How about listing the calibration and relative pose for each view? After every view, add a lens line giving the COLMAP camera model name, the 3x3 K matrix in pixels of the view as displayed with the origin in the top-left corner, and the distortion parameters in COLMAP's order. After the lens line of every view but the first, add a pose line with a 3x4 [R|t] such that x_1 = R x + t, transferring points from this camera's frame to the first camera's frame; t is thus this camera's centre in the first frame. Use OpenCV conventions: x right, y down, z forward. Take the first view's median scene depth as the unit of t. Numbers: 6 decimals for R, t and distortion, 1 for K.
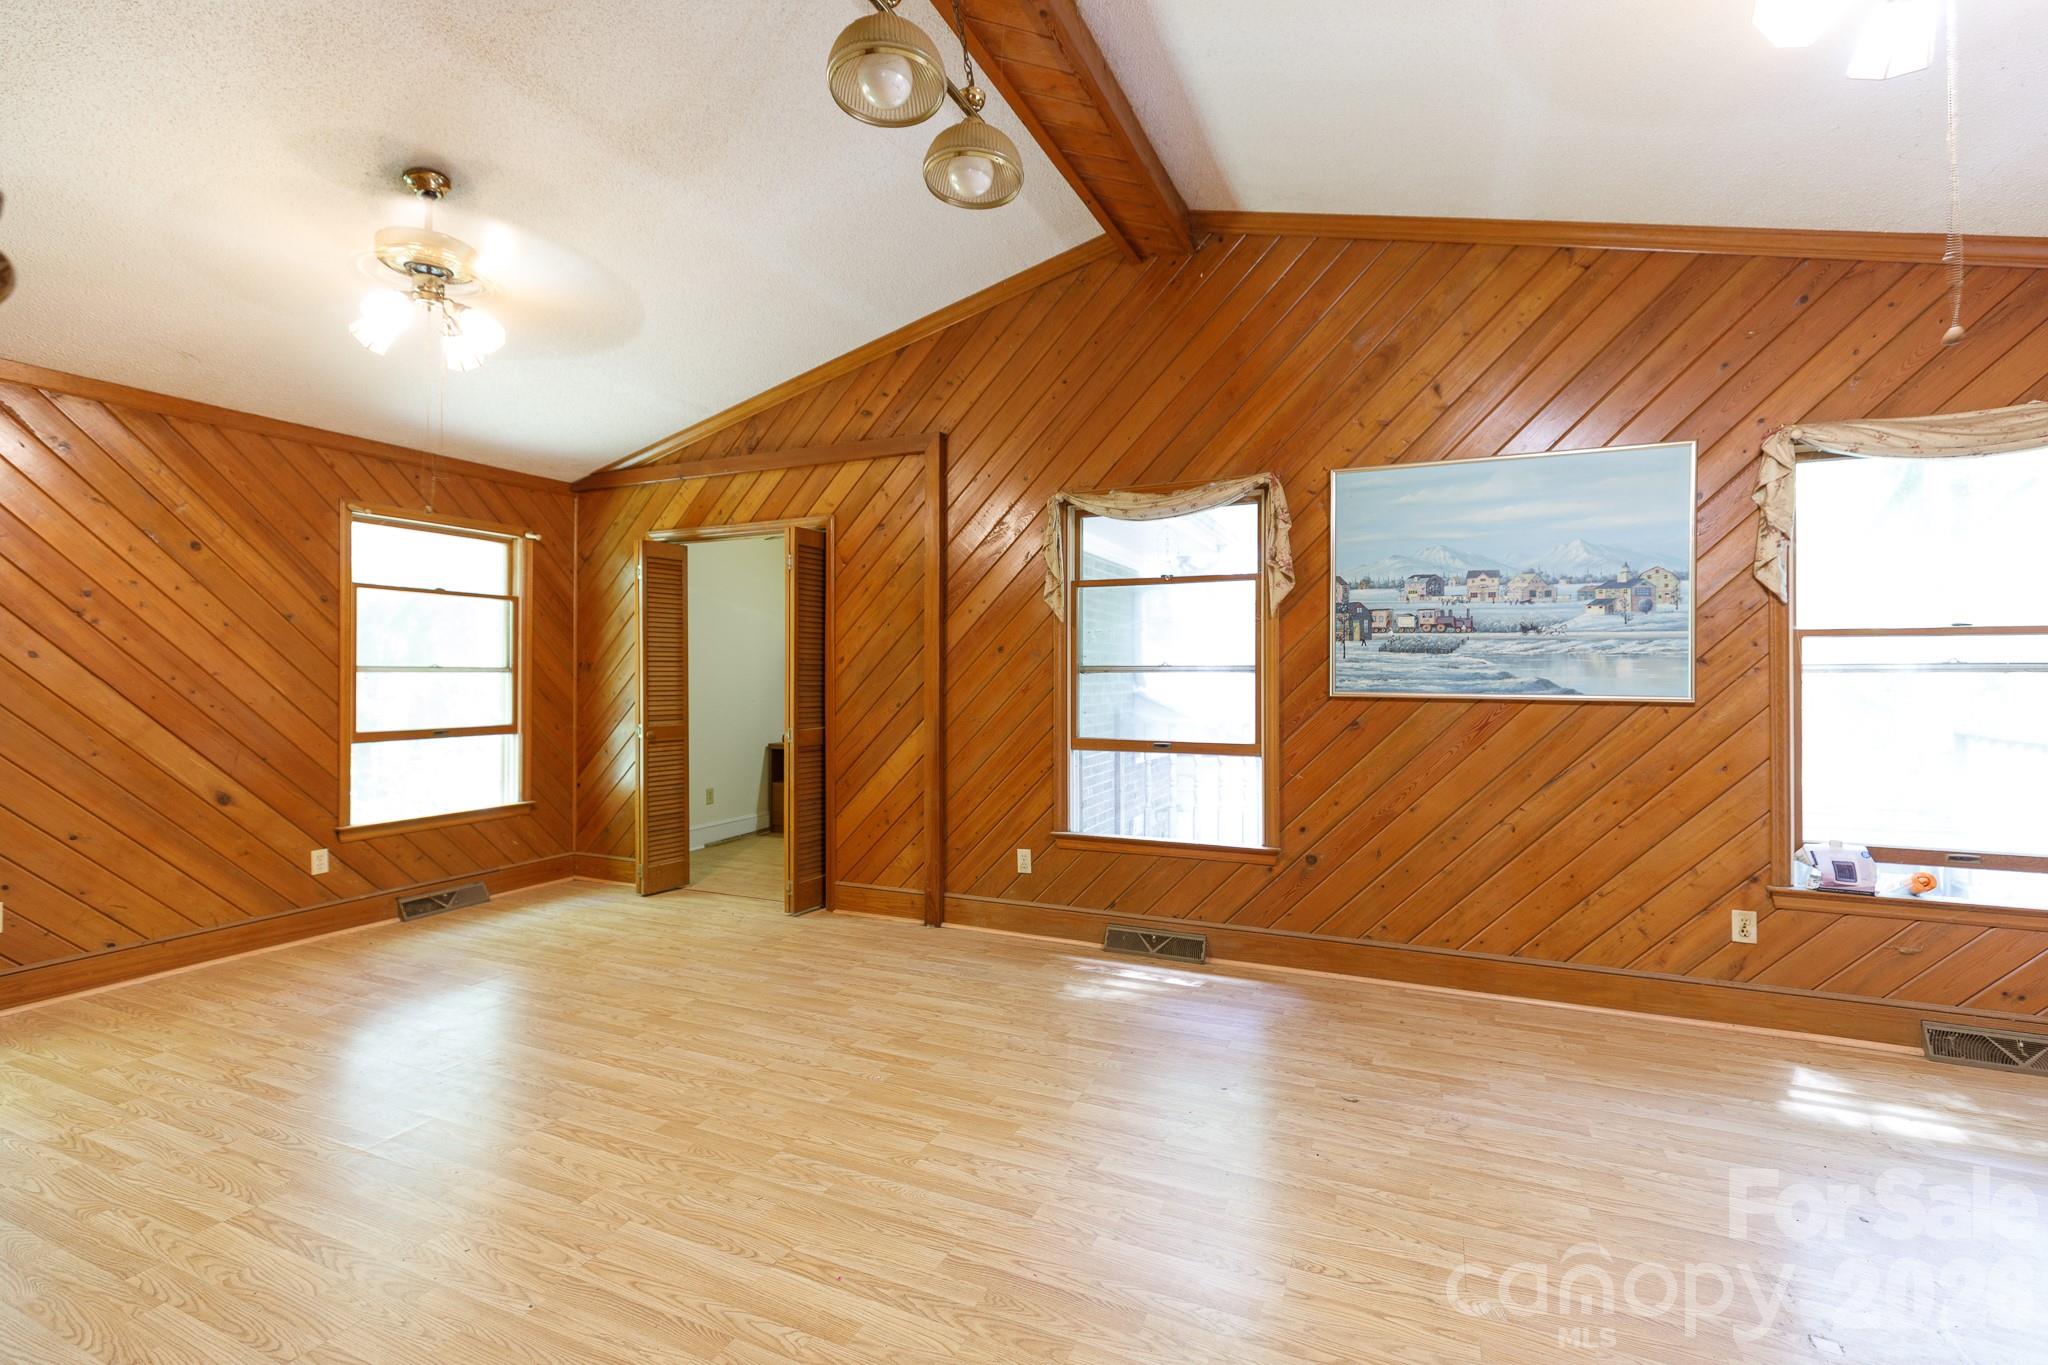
lens RADIAL K [[914.9, 0, 1022.4], [0, 914.9, 665.2], [0, 0, 1]] dist [0.003585, 0.000118]
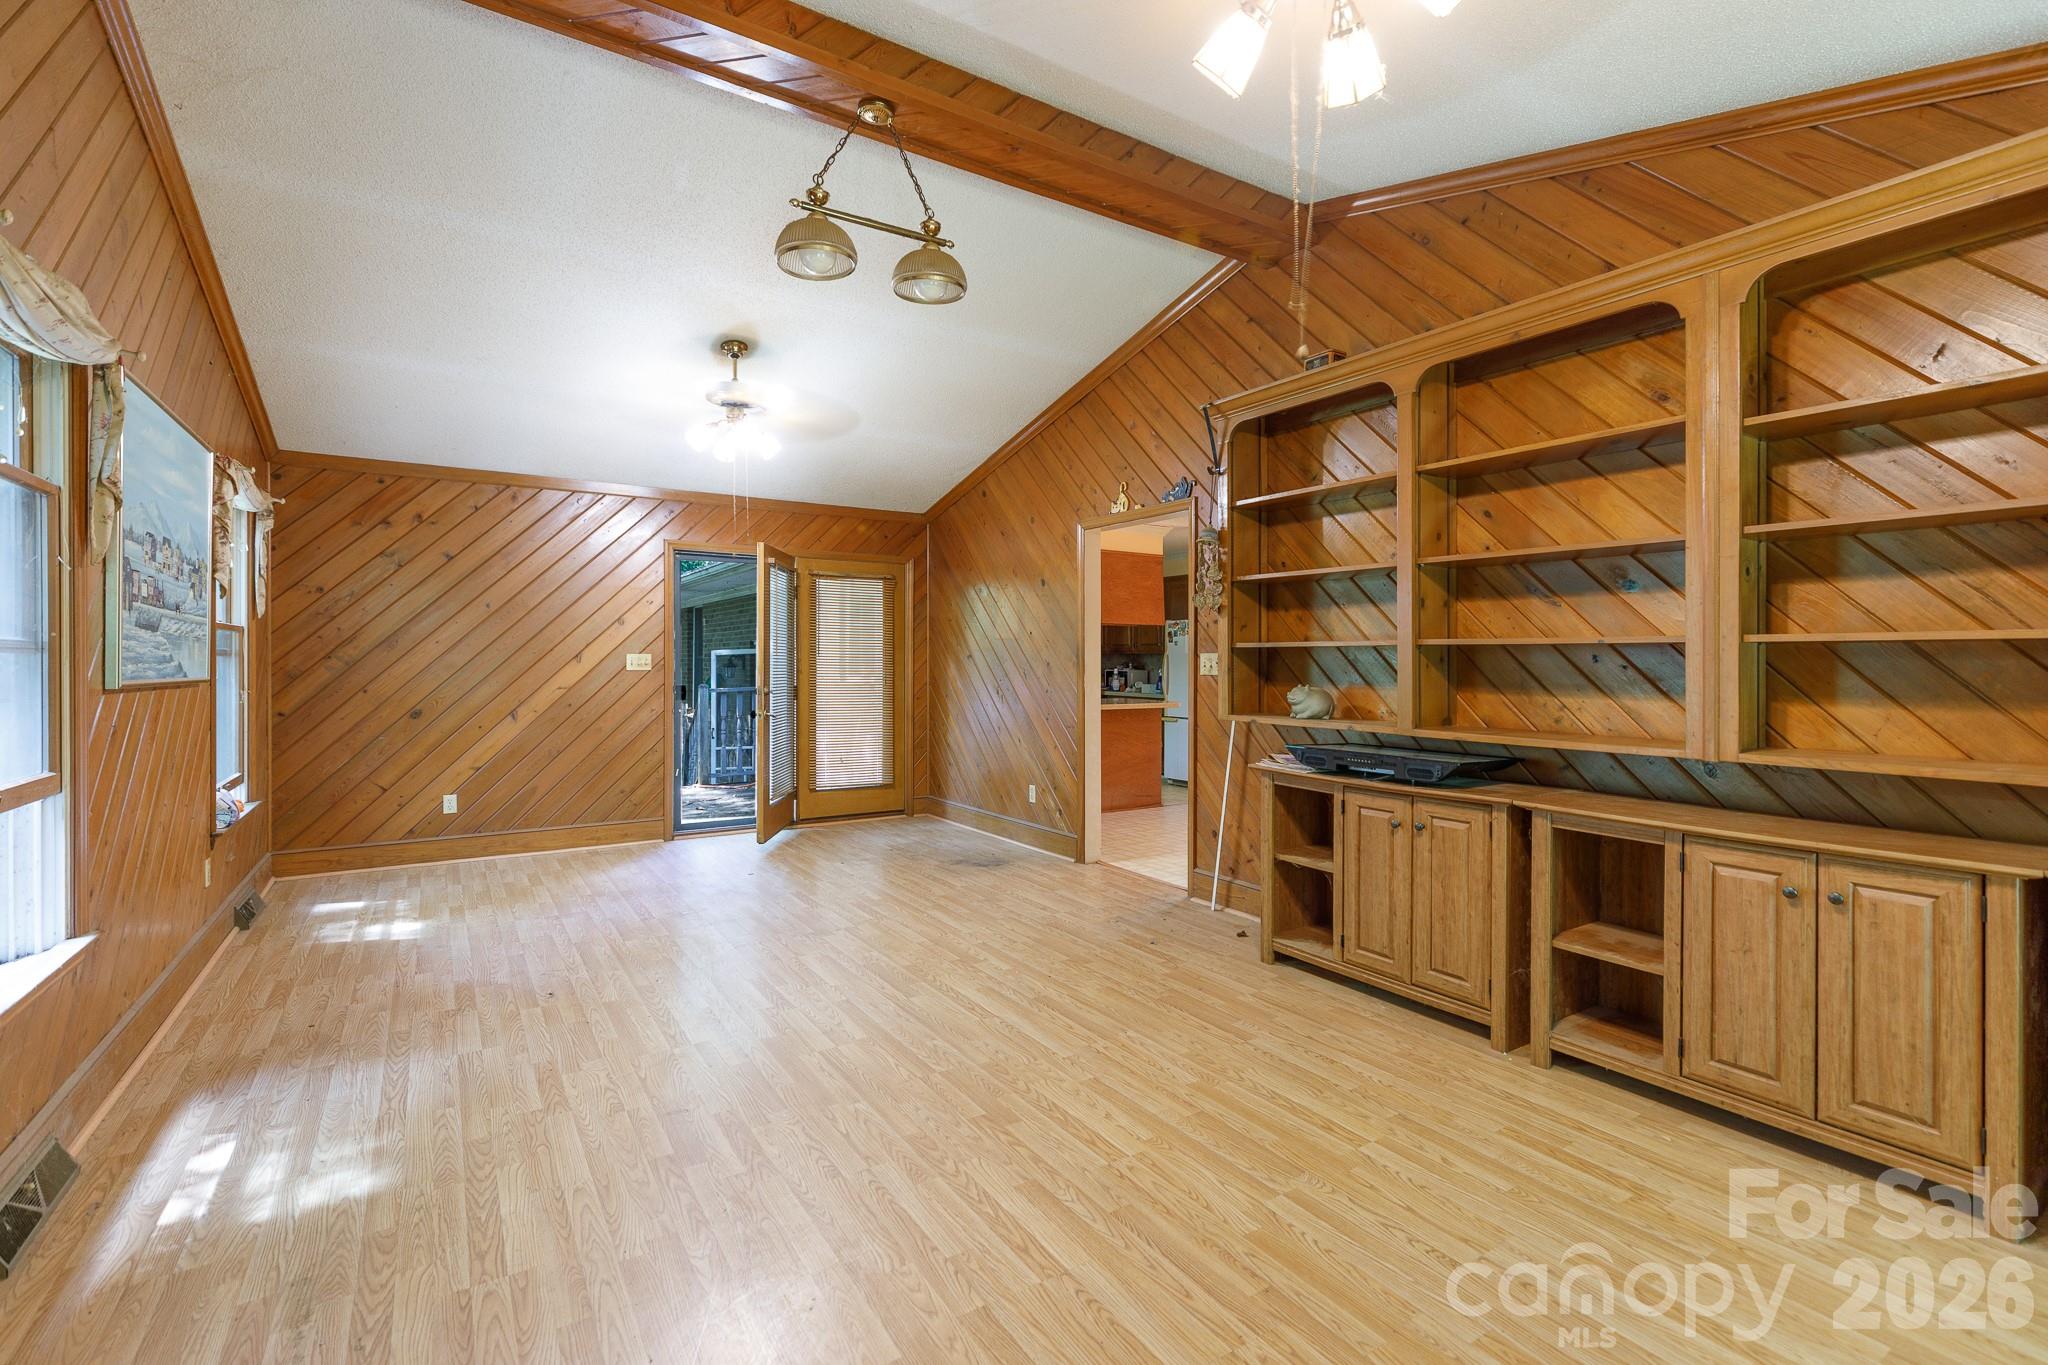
lens RADIAL K [[914.9, 0, 1022.4], [0, 914.9, 665.2], [0, 0, 1]] dist [0.003585, 0.000118]
pose [[-0.838043, -0.004652, 0.545584, -0.662051], [-0.007695, 0.999965, -0.003294, 0.013681], [-0.545550, -0.006958, -0.838050, 1.291276]]
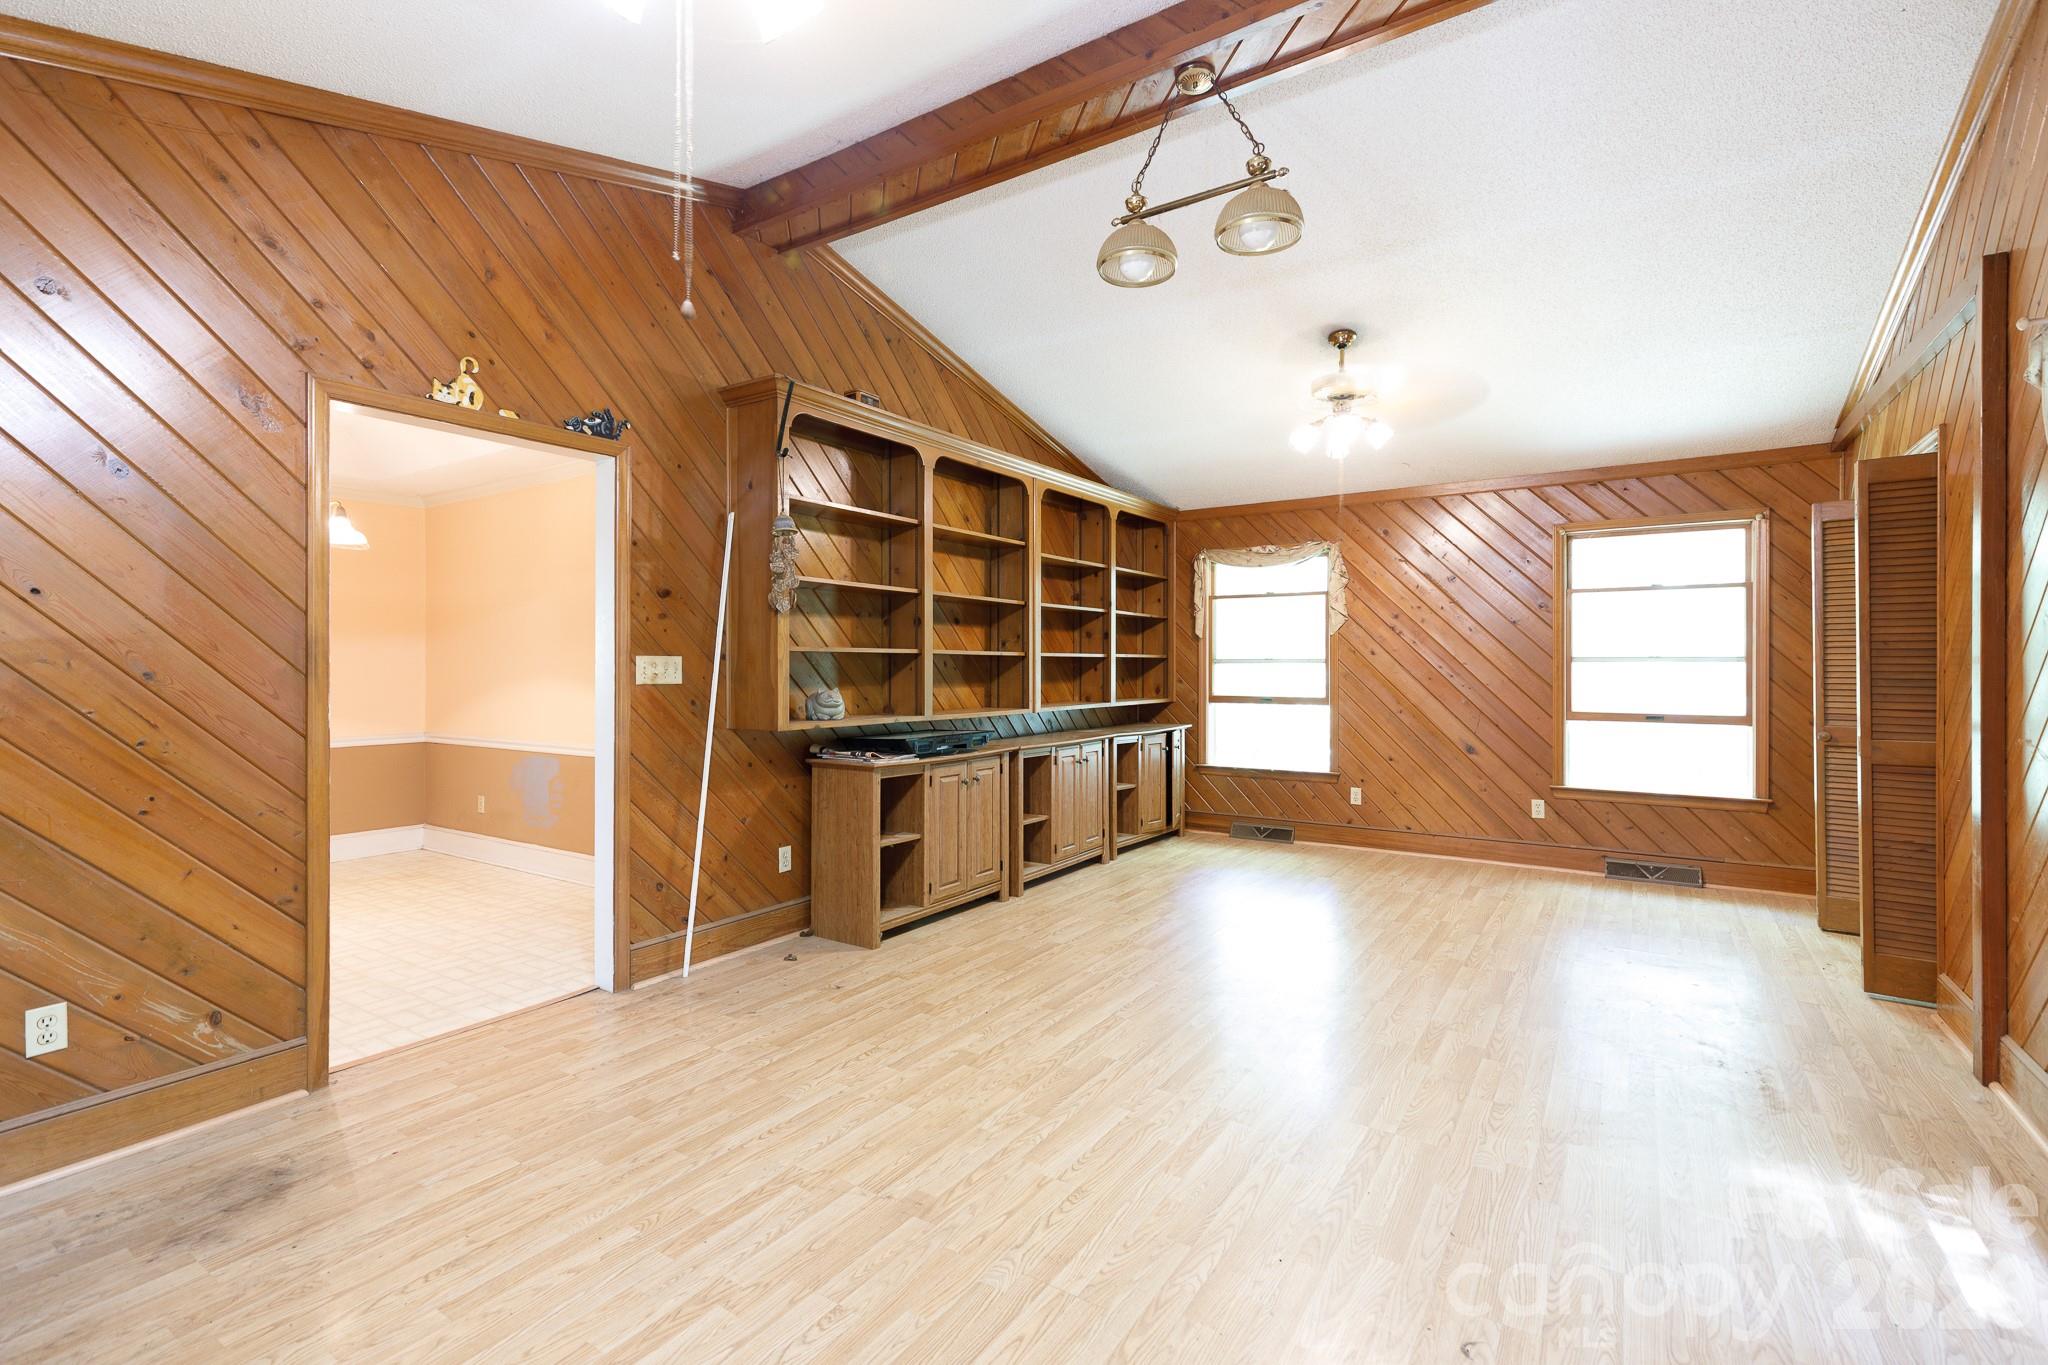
lens RADIAL K [[914.9, 0, 1022.4], [0, 914.9, 665.2], [0, 0, 1]] dist [0.003585, 0.000118]
pose [[-0.166880, -0.000566, -0.985977, 0.771709], [0.011668, 0.999929, -0.002549, 0.007873], [0.985908, -0.011930, -0.166861, 0.613886]]
